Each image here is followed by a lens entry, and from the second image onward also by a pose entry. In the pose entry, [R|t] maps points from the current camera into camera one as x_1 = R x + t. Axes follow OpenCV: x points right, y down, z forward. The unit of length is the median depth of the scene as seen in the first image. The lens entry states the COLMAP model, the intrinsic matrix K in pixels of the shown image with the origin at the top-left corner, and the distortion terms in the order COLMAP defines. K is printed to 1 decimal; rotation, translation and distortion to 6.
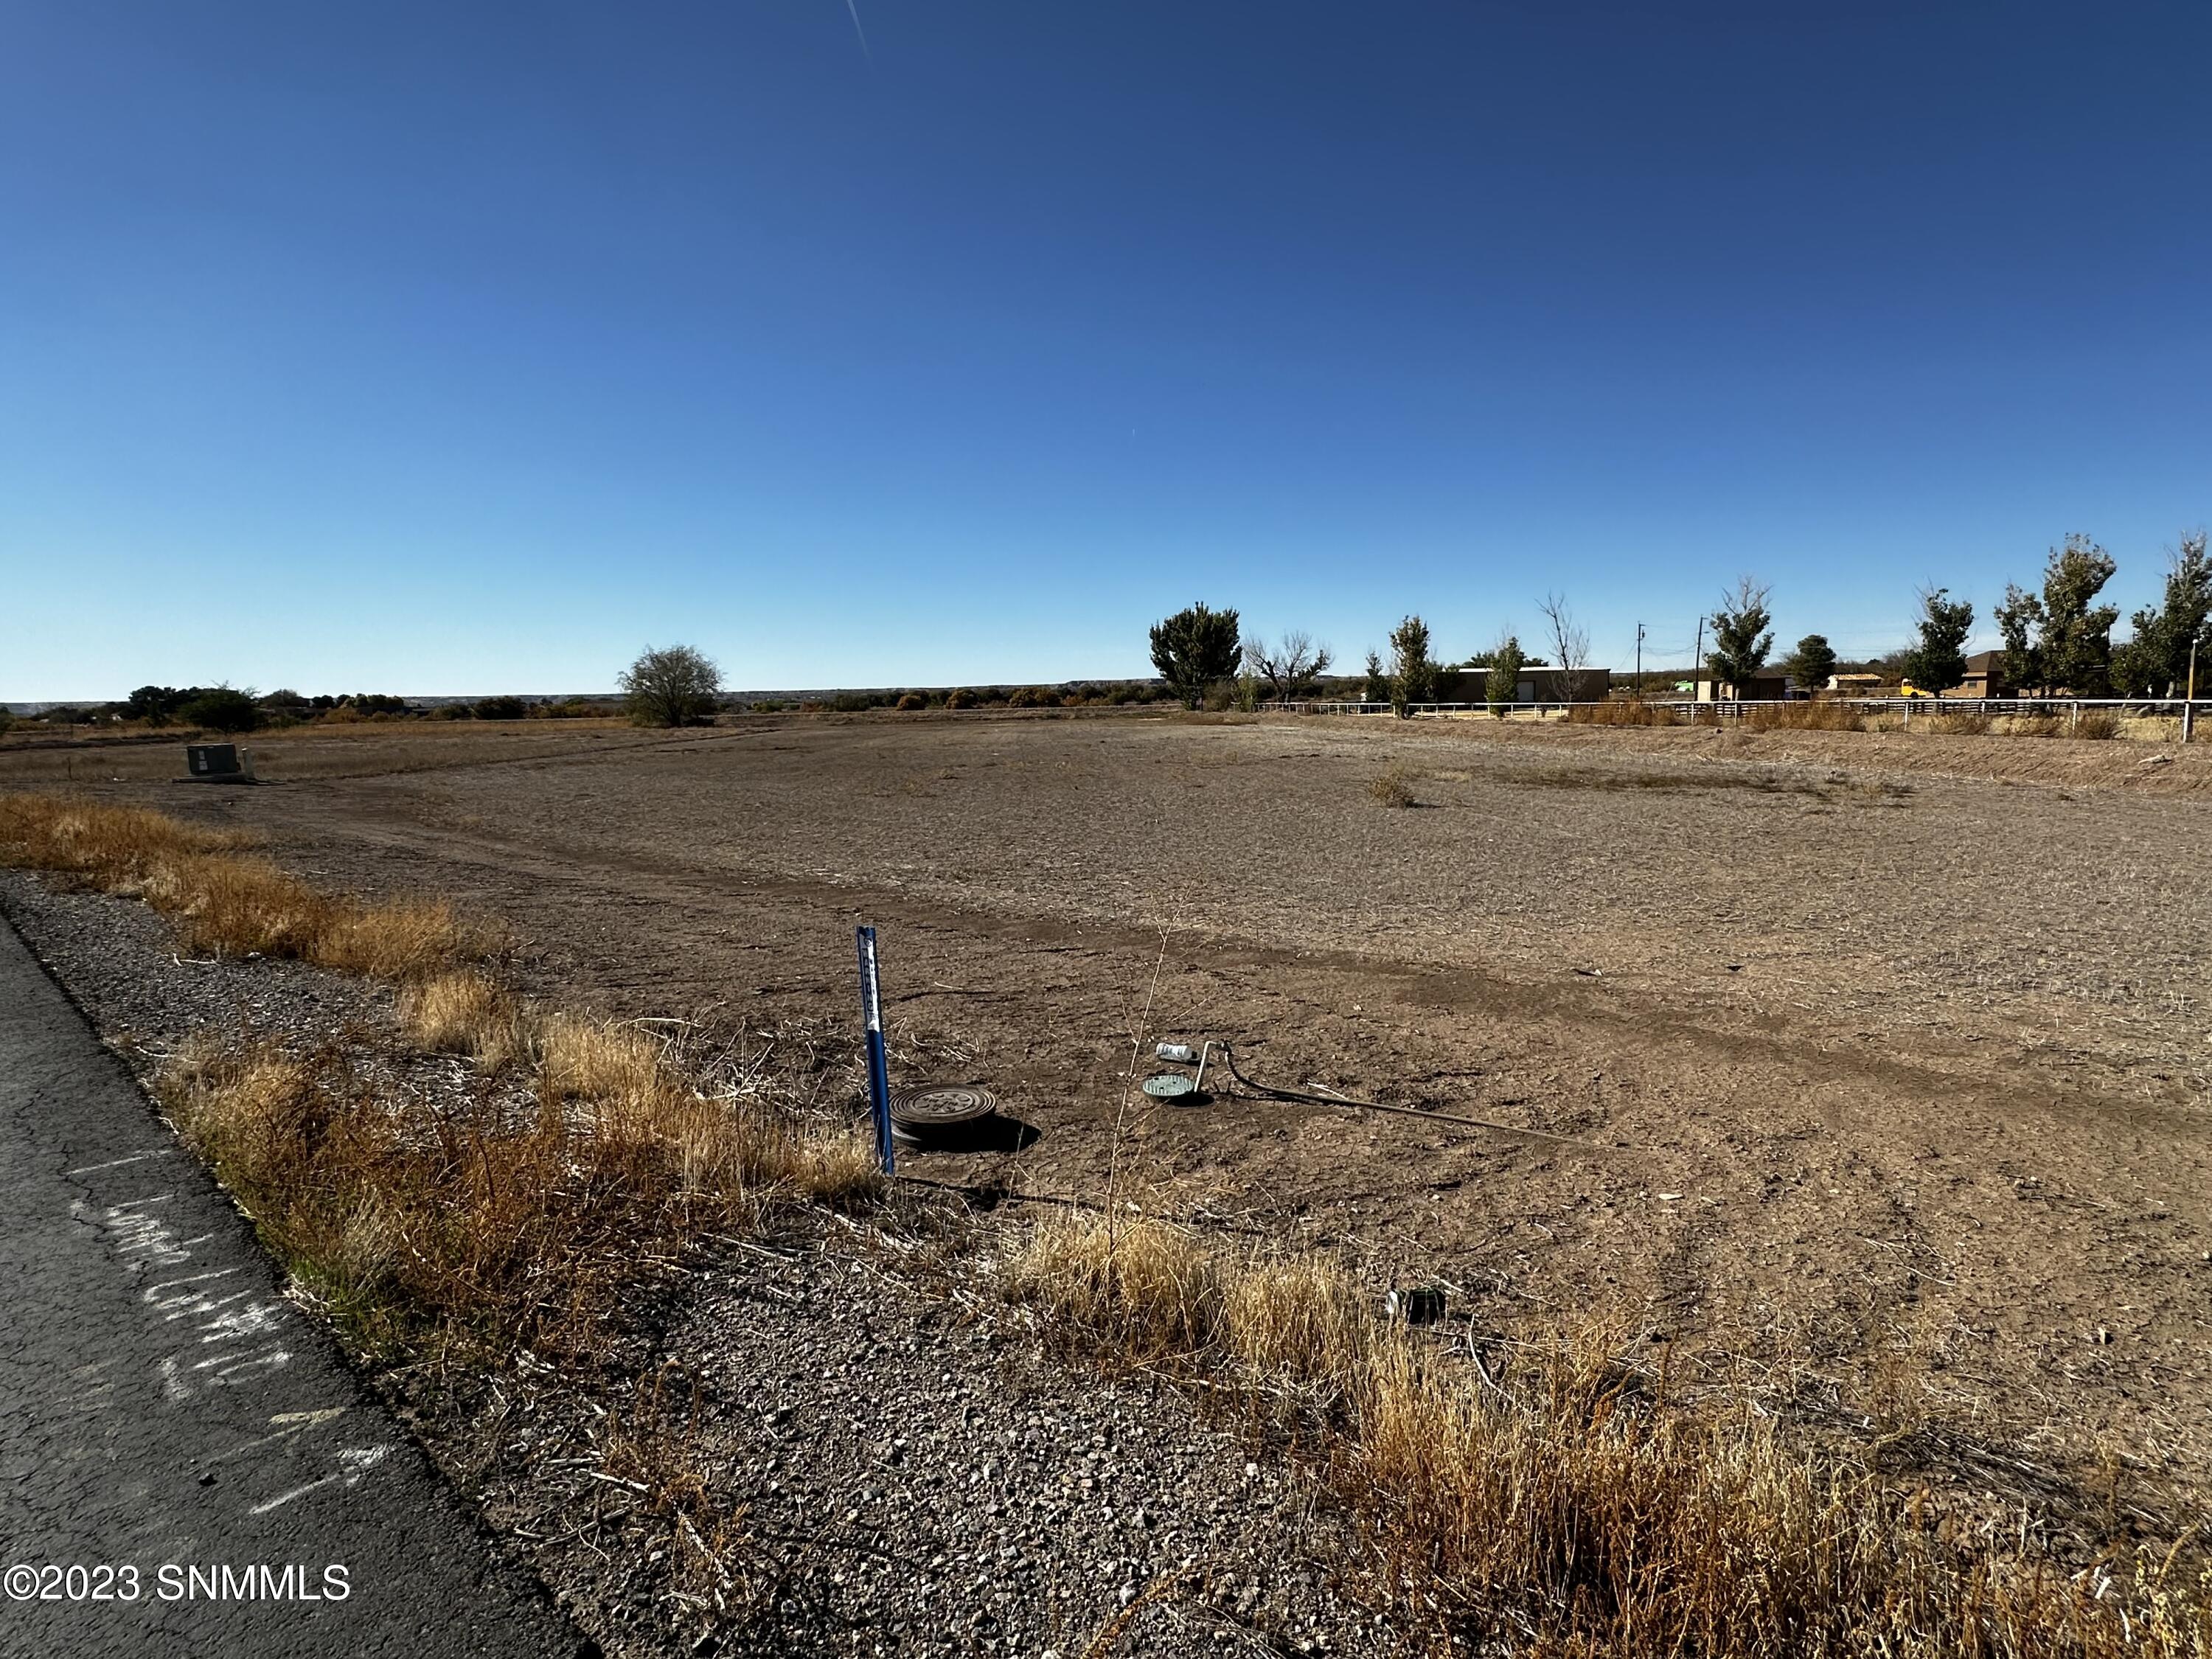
lens RADIAL K [[1122.4, 0, 1110.5], [0, 1122.4, 826.6], [0, 0, 1]] dist [-0.002547, 0.001256]
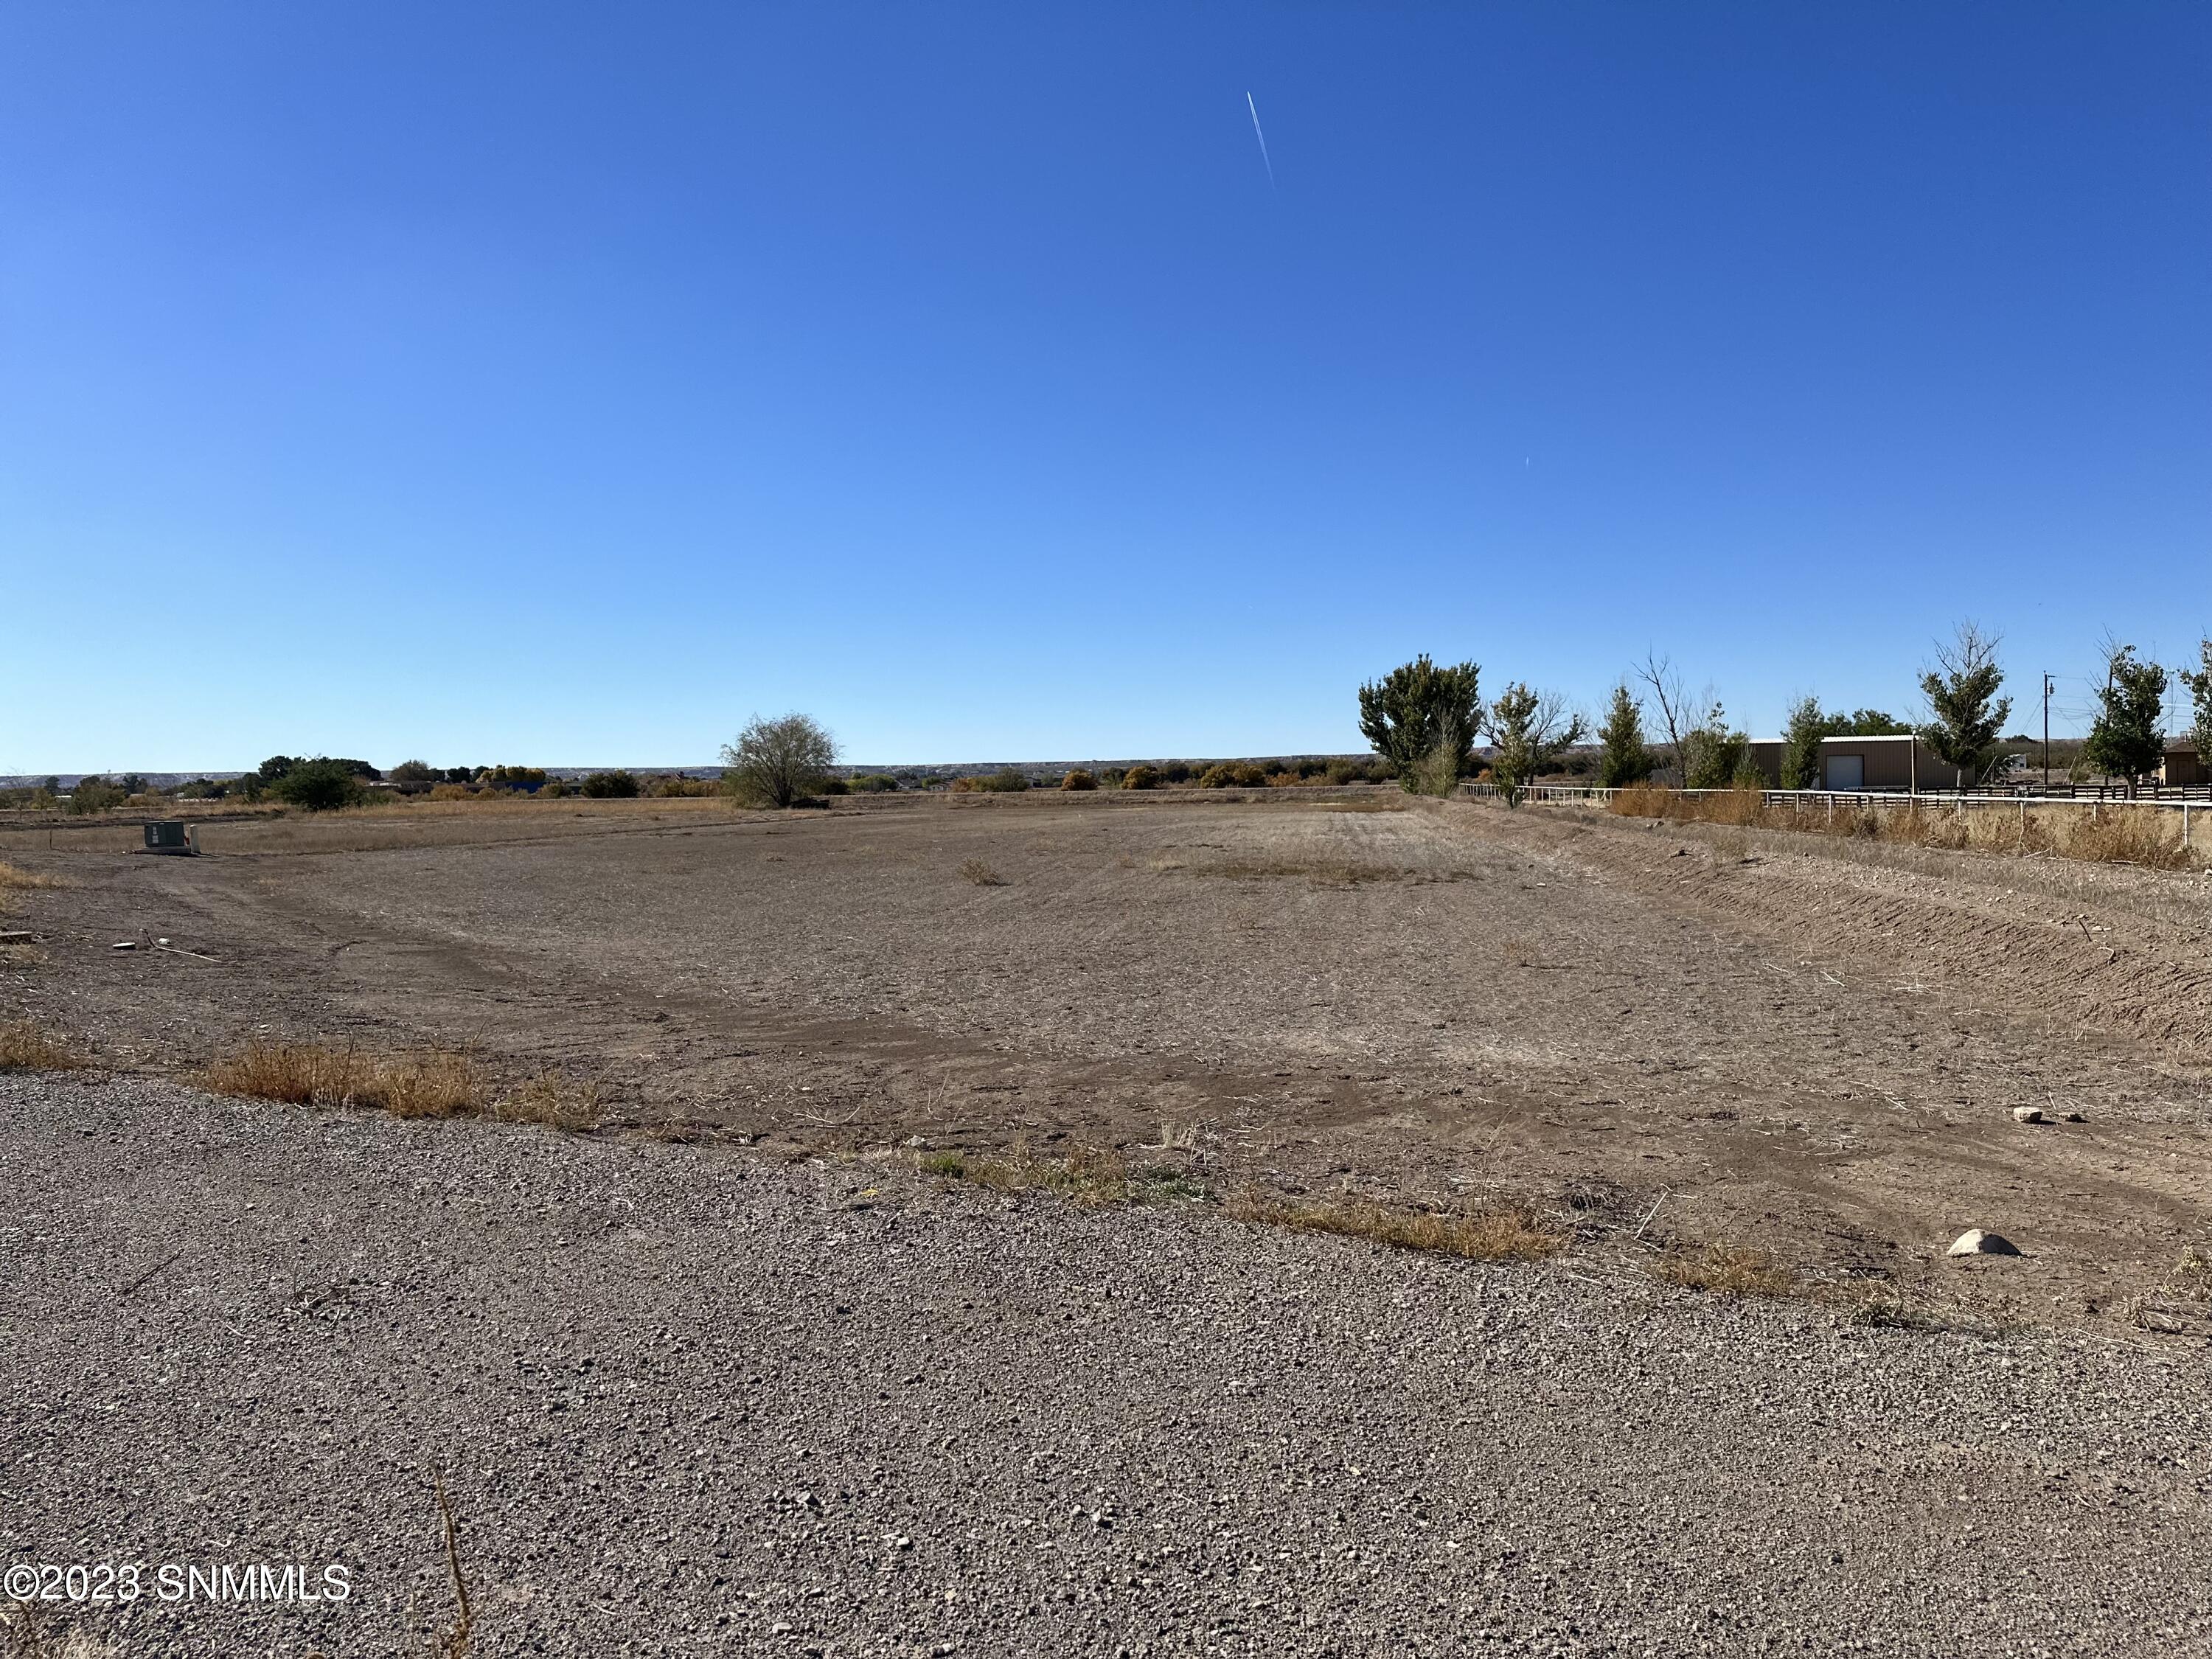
lens RADIAL K [[1551.6, 0, 1109.6], [0, 1551.6, 824.1], [0, 0, 1]] dist [0.067331, -0.003811]
pose [[0.971869, 0.011542, -0.235239, 0.127186], [-0.030390, 0.996594, -0.076657, 0.006058], [0.233553, 0.081649, 0.968910, -0.084555]]
